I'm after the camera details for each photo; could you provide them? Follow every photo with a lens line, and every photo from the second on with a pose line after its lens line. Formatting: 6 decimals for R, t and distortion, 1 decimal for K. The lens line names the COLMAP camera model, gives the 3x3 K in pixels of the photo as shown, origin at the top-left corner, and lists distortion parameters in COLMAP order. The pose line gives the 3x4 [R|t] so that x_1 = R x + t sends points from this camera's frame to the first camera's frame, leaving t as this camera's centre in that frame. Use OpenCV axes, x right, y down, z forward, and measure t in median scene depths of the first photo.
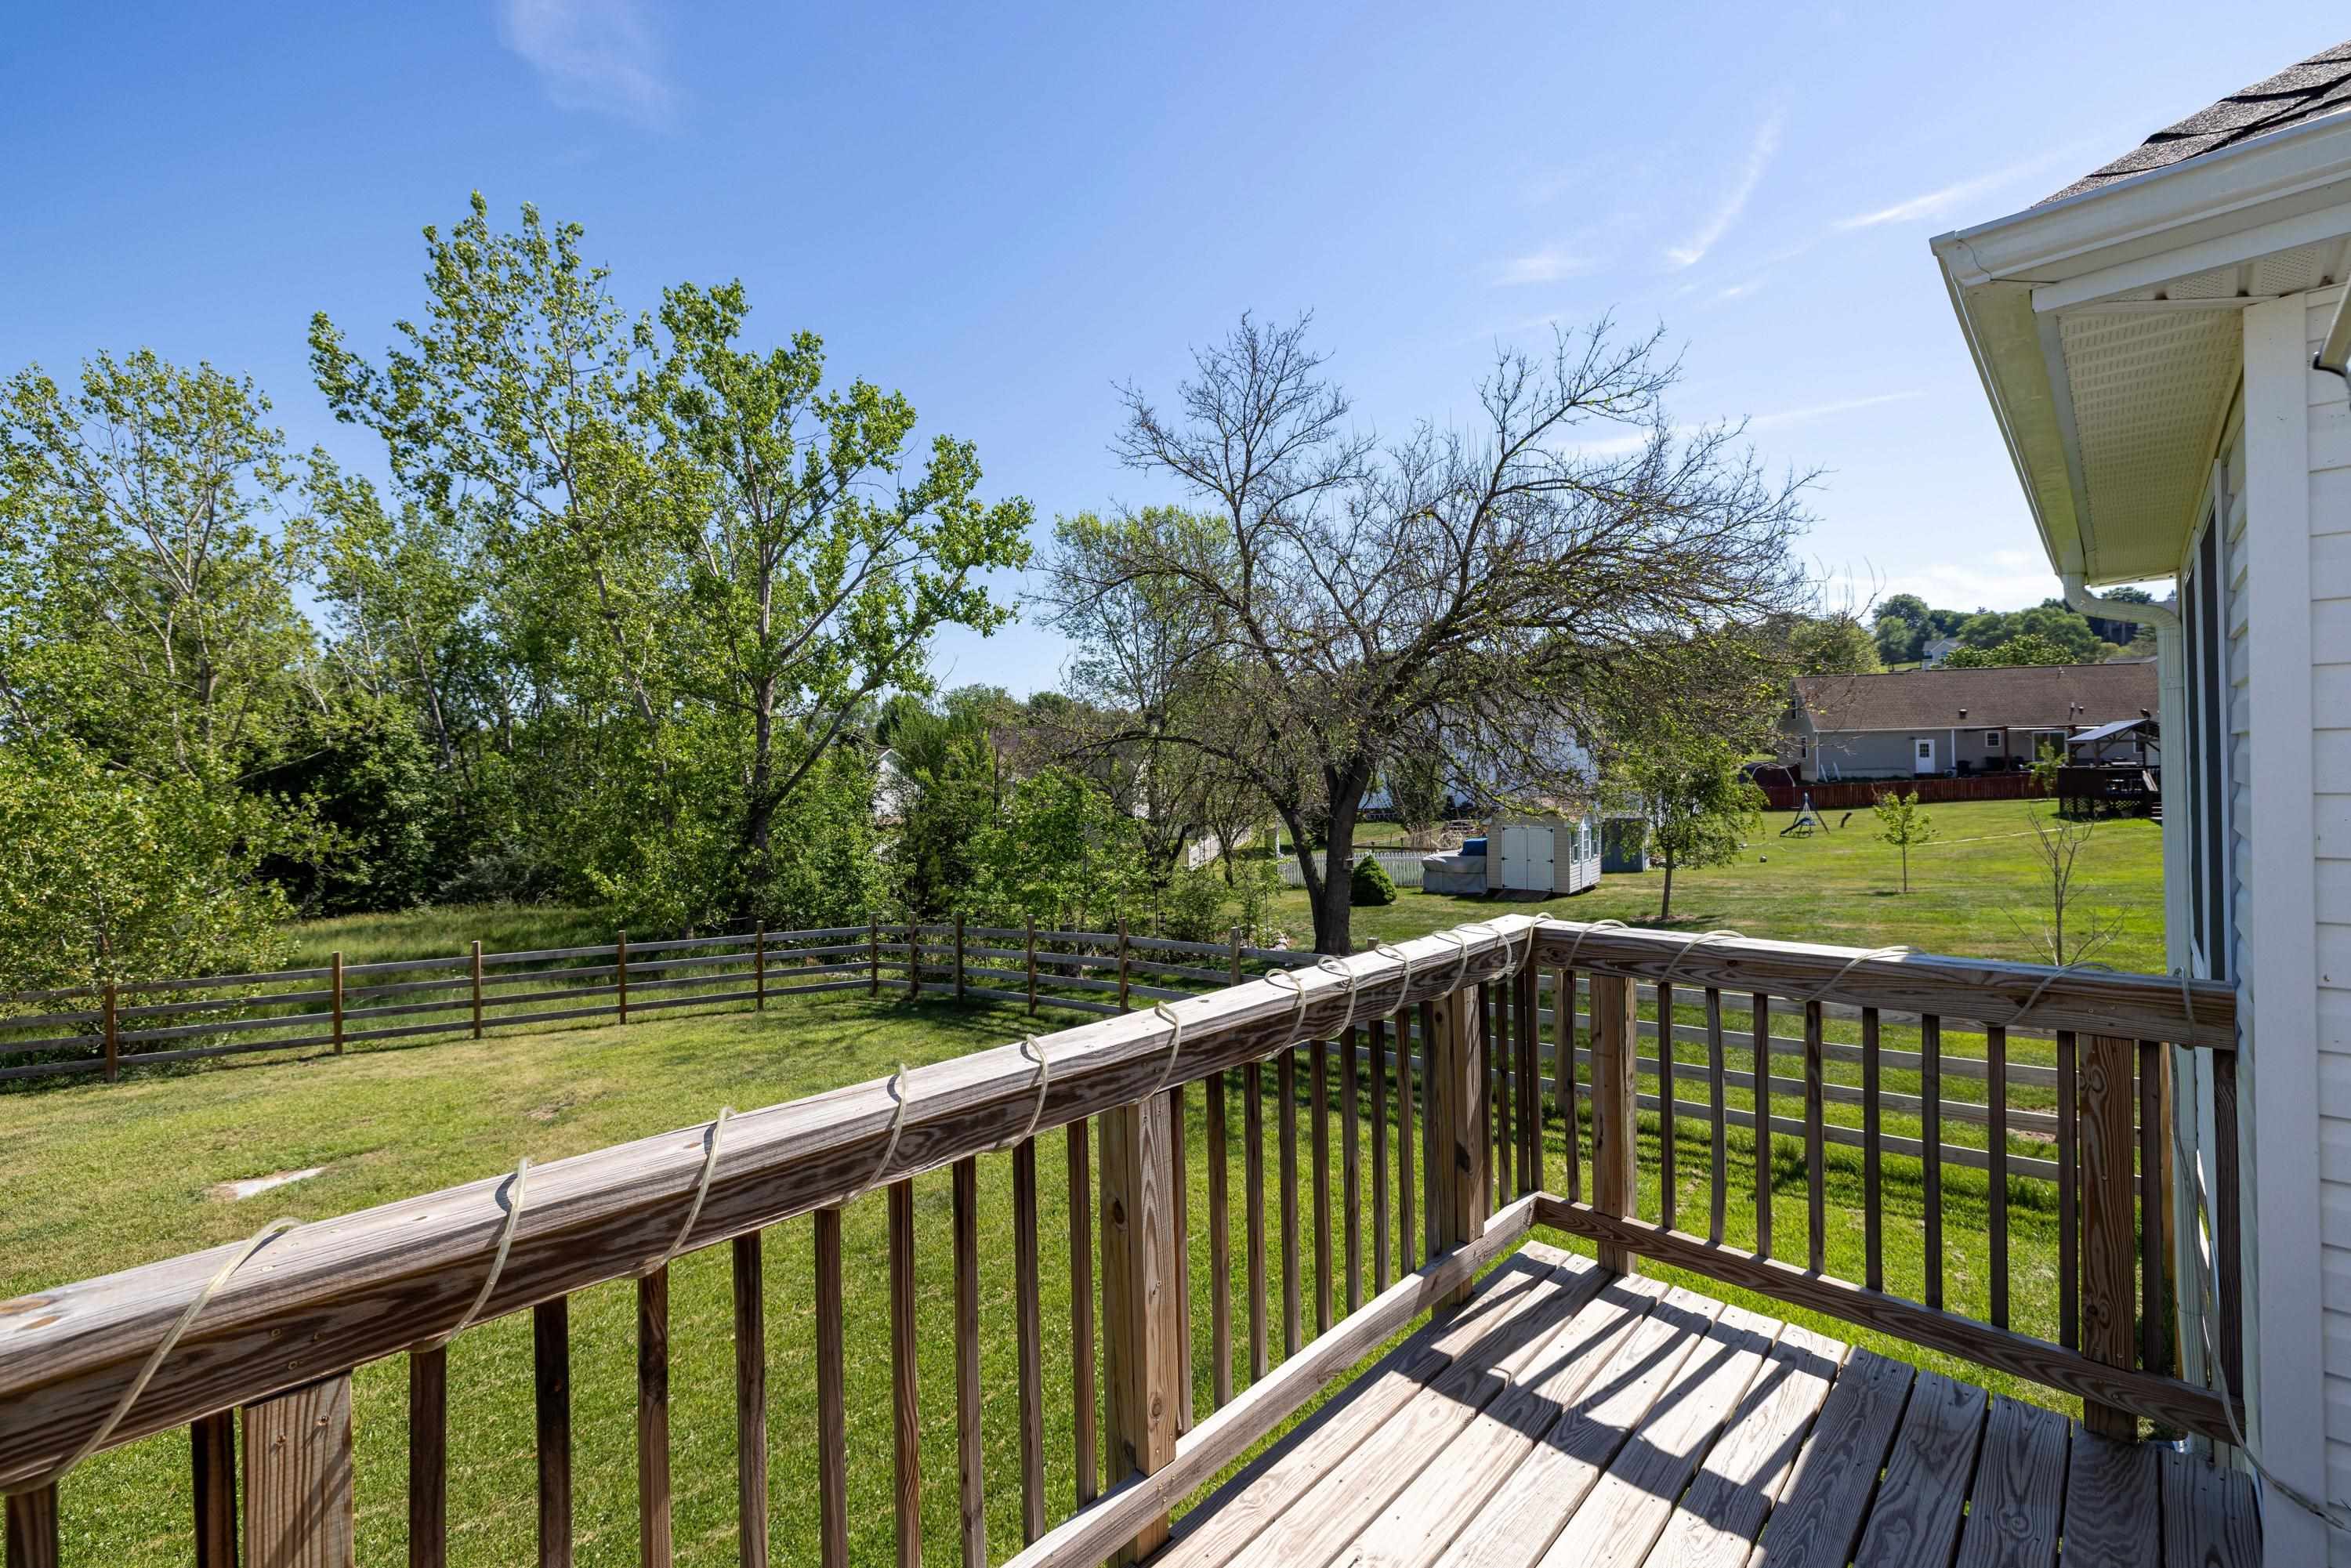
lens RADIAL K [[998.6, 0, 1174.9], [0, 998.6, 789.7], [0, 0, 1]] dist [0.001658, -0.000276]
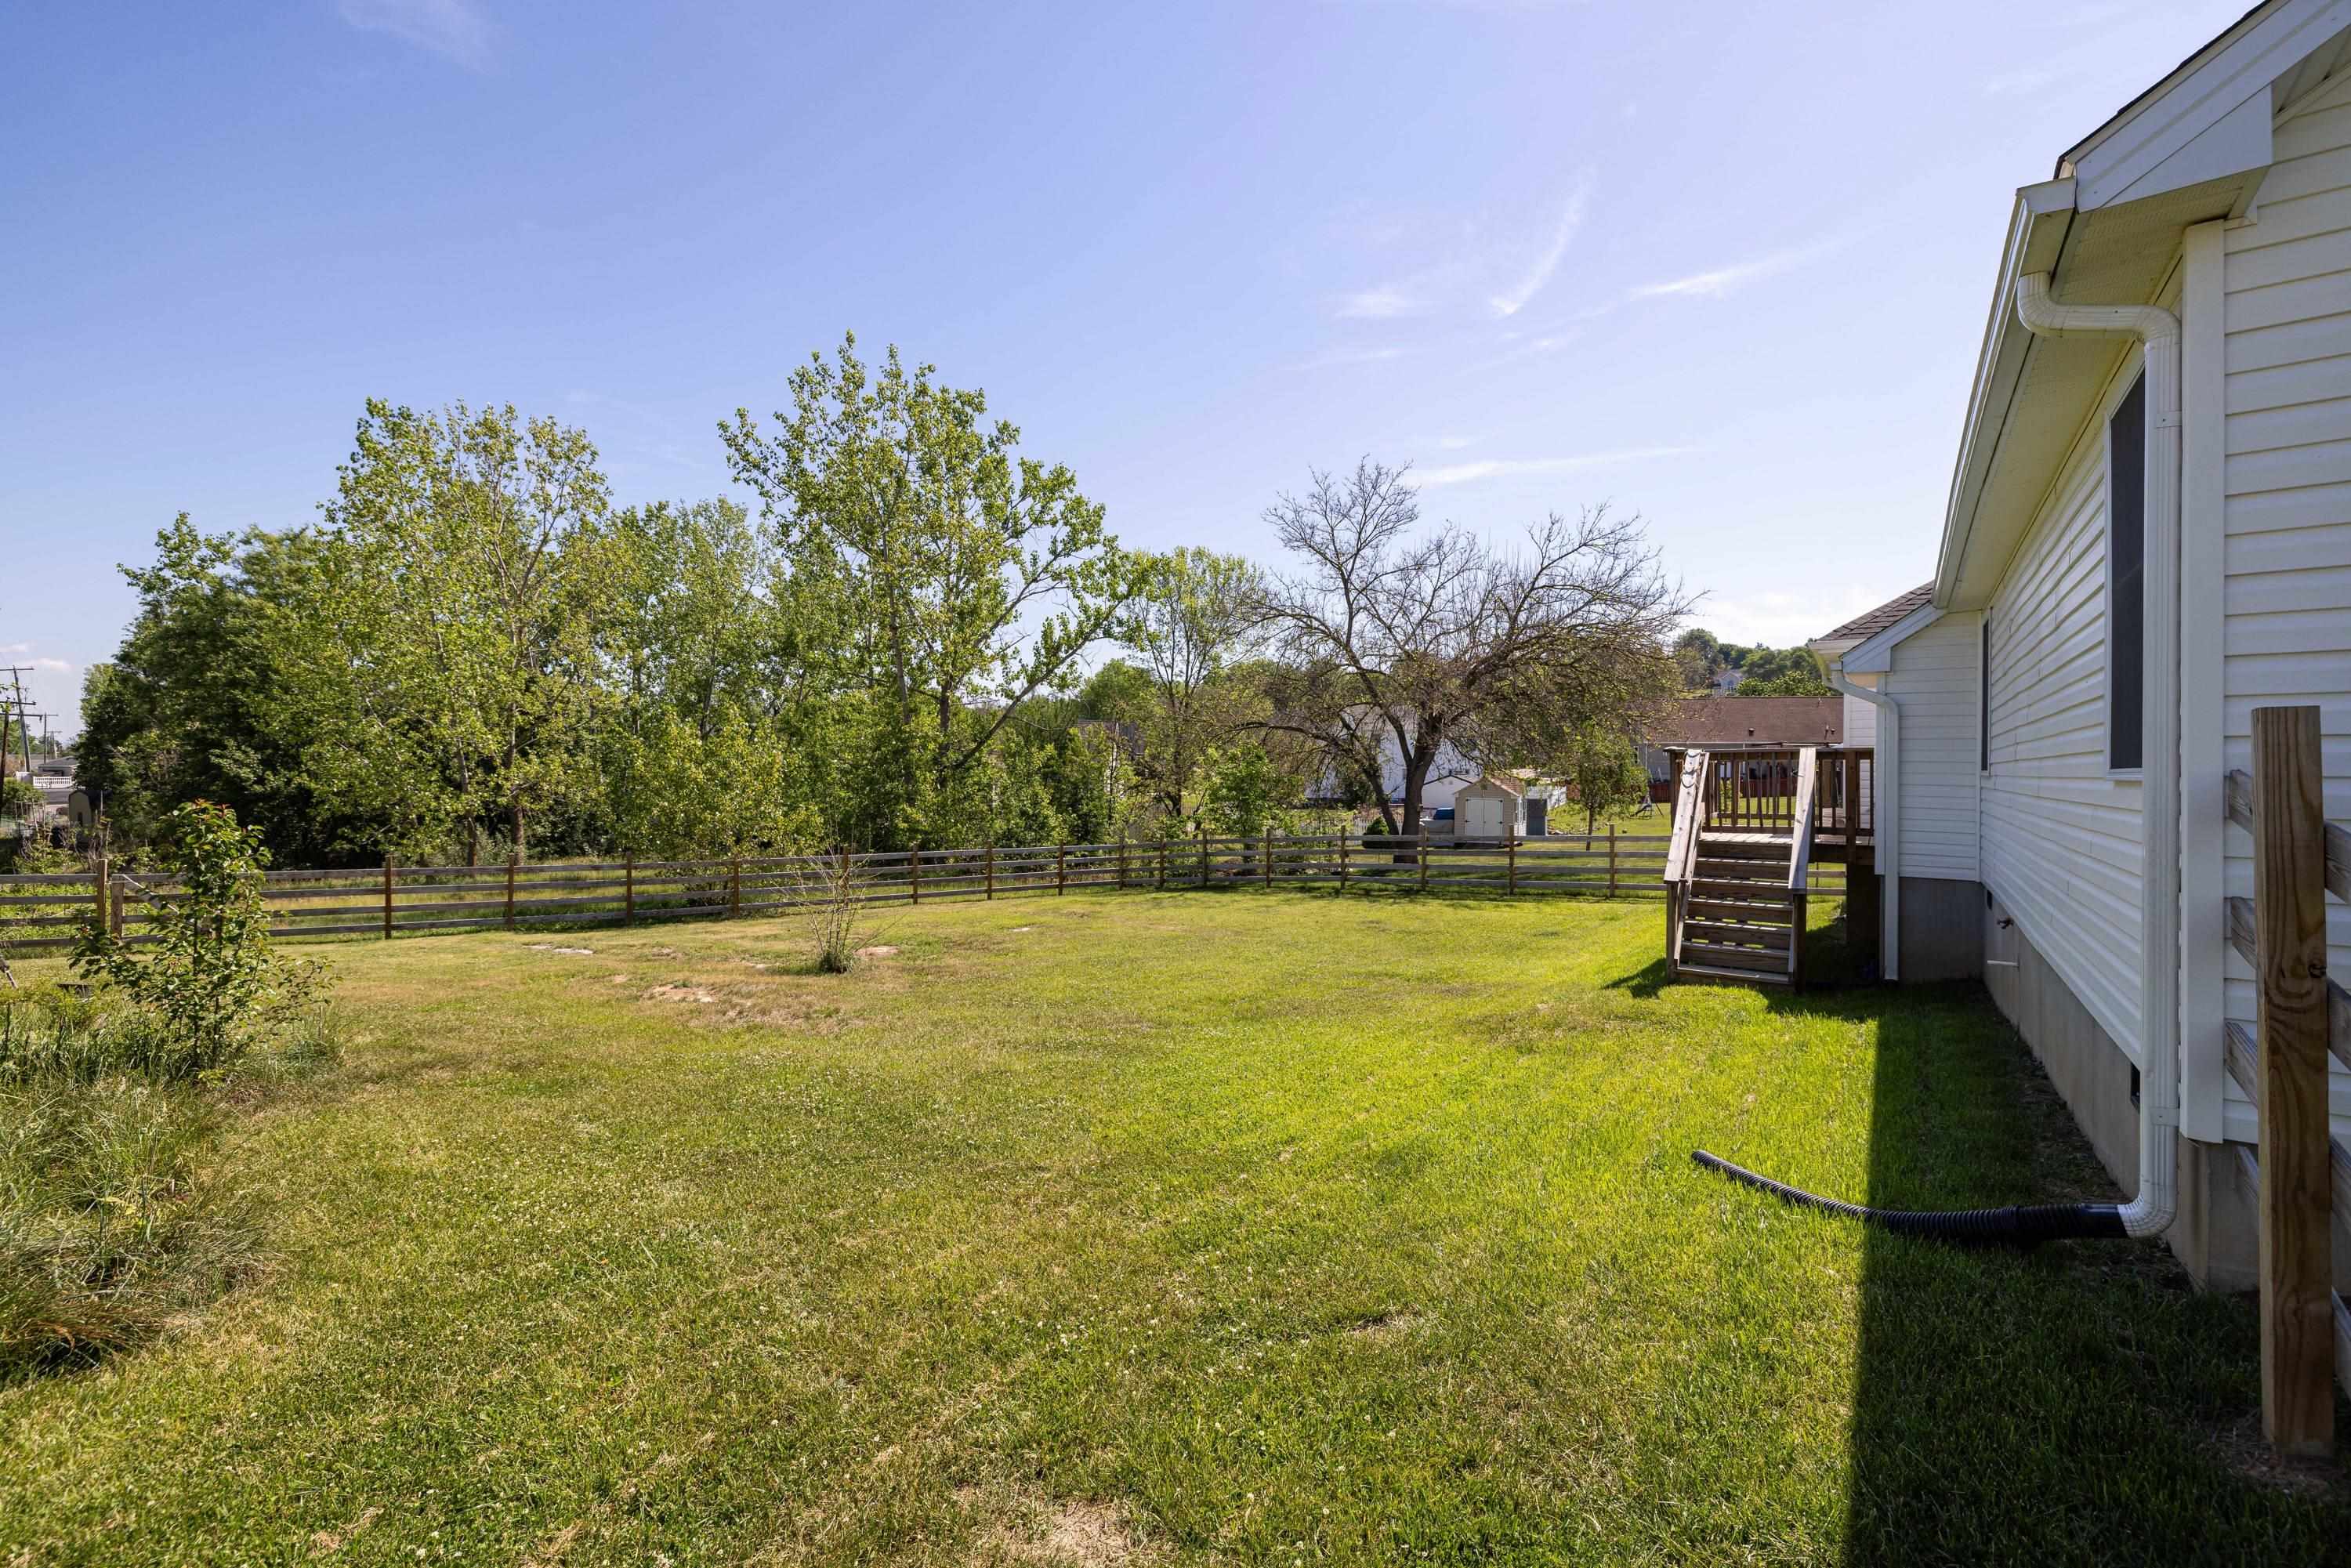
lens RADIAL K [[998.6, 0, 1184.1], [0, 998.6, 750.4], [0, 0, 1]] dist [0.001658, -0.000276]
pose [[0.986901, 0.026018, 0.159217, -0.143920], [-0.019659, 0.998950, -0.041380, 0.016758], [-0.160127, 0.037708, 0.986376, -0.156093]]
